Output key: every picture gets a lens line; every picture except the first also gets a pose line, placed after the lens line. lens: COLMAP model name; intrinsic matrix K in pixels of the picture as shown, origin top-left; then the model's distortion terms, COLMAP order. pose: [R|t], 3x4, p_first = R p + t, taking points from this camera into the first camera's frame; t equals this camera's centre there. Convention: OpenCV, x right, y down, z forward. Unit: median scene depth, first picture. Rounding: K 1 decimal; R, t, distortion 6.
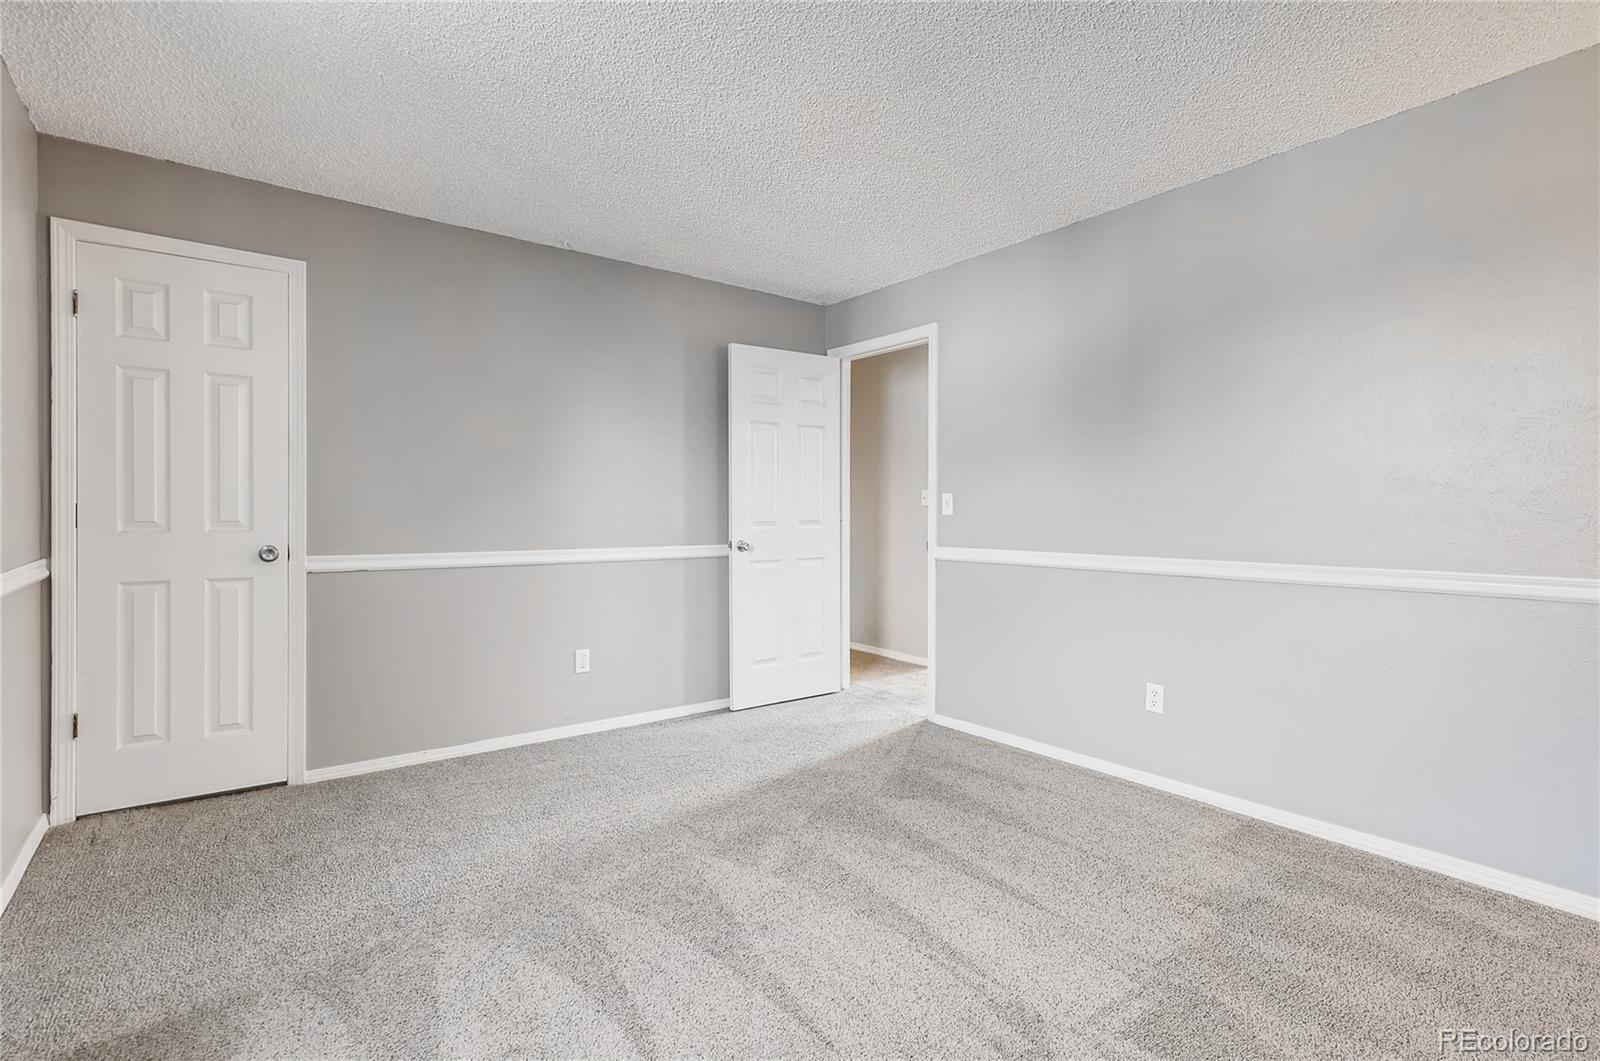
lens RADIAL K [[769.2, 0, 792.9], [0, 769.2, 518.1], [0, 0, 1]] dist [0.010549, -0.000304]
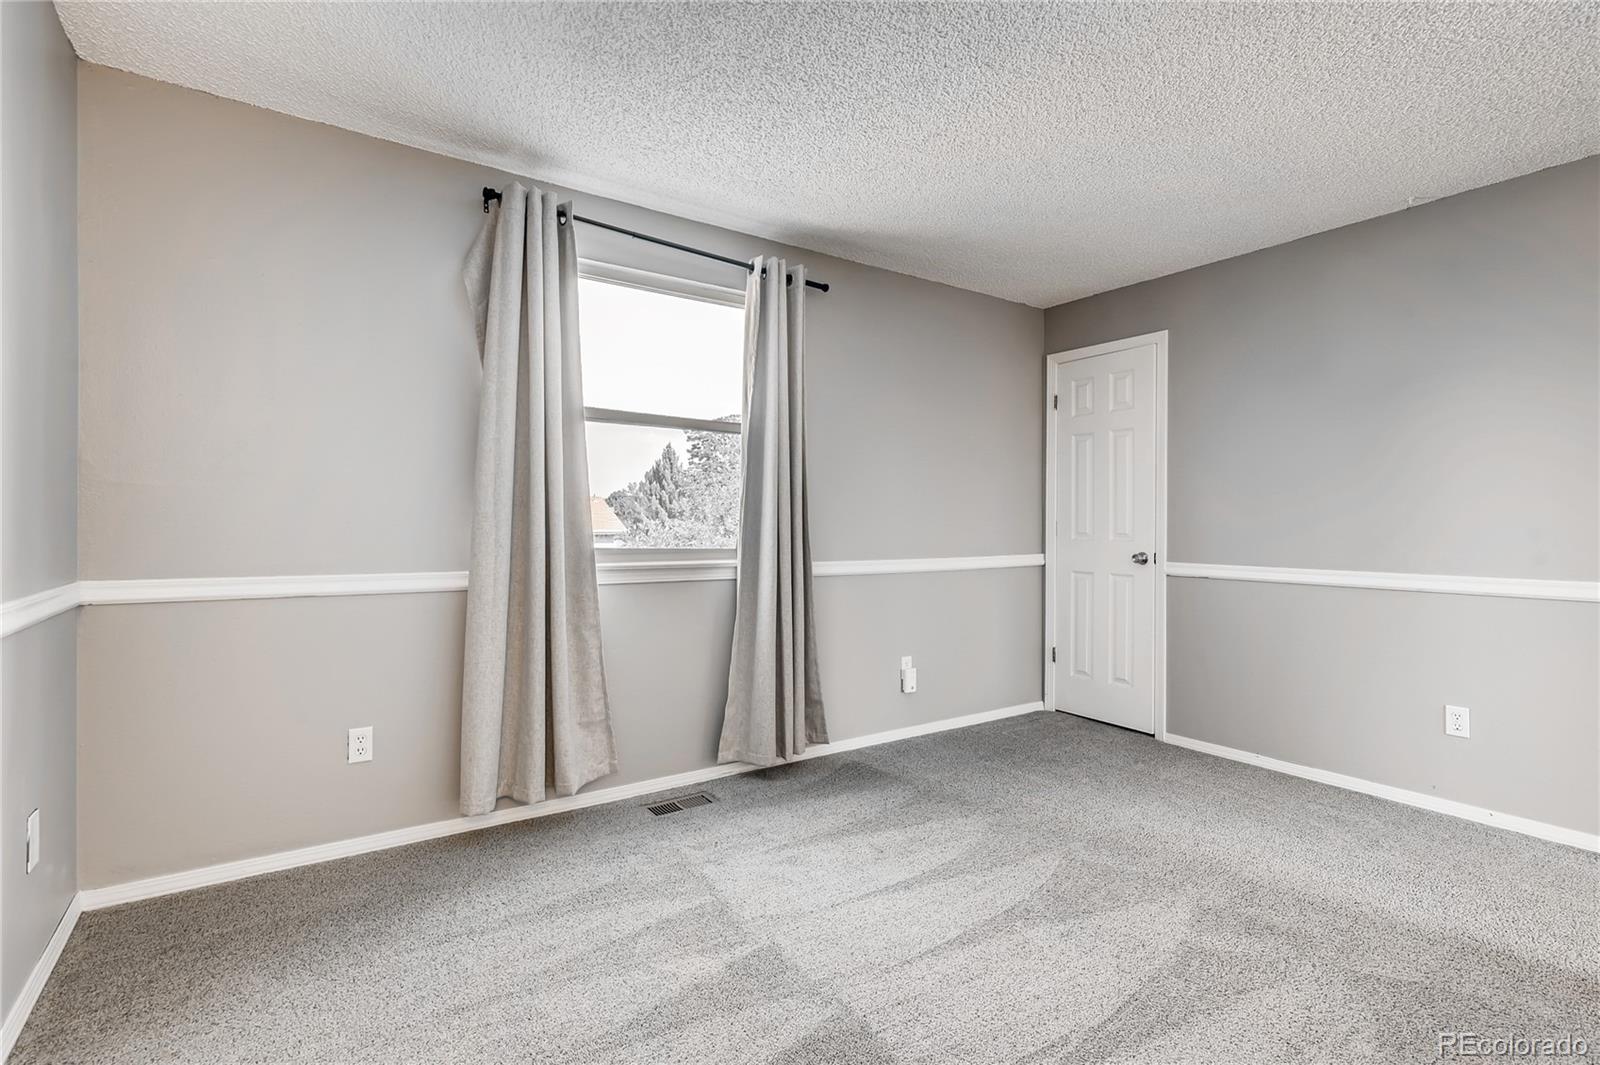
lens RADIAL K [[769.2, 0, 794.8], [0, 769.2, 525.0], [0, 0, 1]] dist [0.010549, -0.000304]
pose [[-0.055893, -0.000609, -0.998437, 0.683317], [-0.014932, 0.999888, 0.000226, -0.003084], [0.998325, 0.014921, -0.055896, 0.473433]]
